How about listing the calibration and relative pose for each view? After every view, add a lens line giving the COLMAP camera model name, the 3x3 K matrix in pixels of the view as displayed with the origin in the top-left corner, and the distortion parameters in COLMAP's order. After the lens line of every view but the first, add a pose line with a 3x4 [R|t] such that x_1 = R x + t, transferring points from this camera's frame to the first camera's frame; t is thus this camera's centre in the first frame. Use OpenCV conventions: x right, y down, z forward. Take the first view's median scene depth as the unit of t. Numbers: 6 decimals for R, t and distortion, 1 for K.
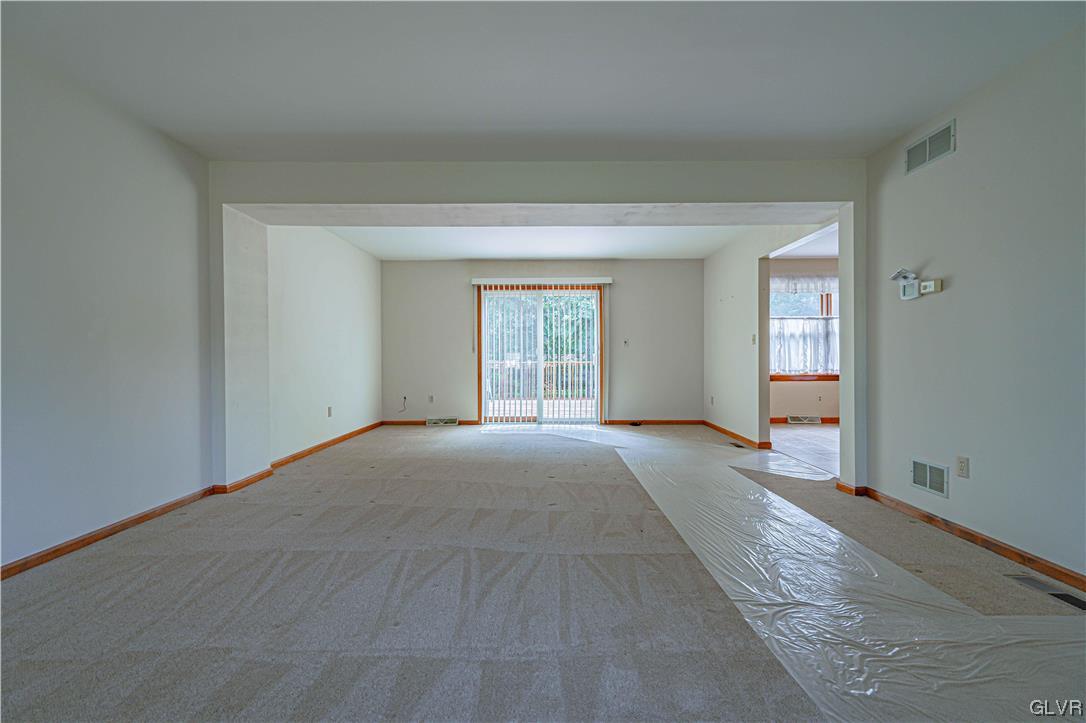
lens RADIAL K [[498.5, 0, 538.5], [0, 498.5, 361.2], [0, 0, 1]] dist [0.002634, 0.000438]
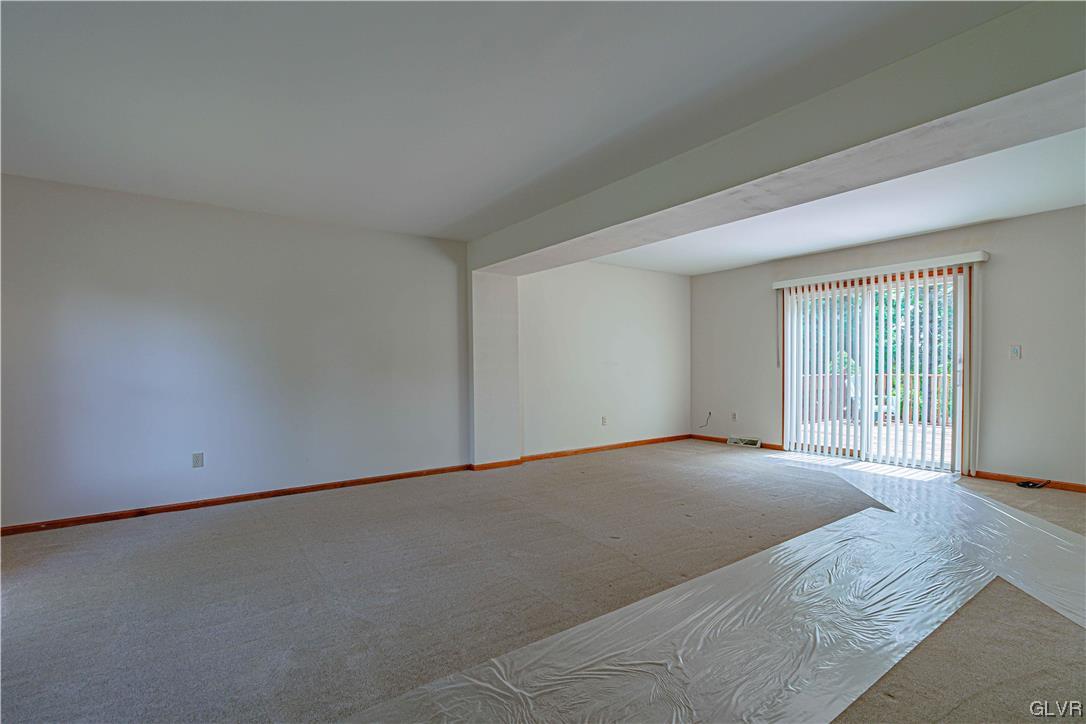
lens RADIAL K [[498.5, 0, 537.1], [0, 498.5, 366.8], [0, 0, 1]] dist [0.002634, 0.000438]
pose [[0.591188, 0.000607, -0.806534, 0.326661], [0.000593, 0.999999, 0.001188, -0.019084], [0.806534, -0.001180, 0.591187, 0.148034]]
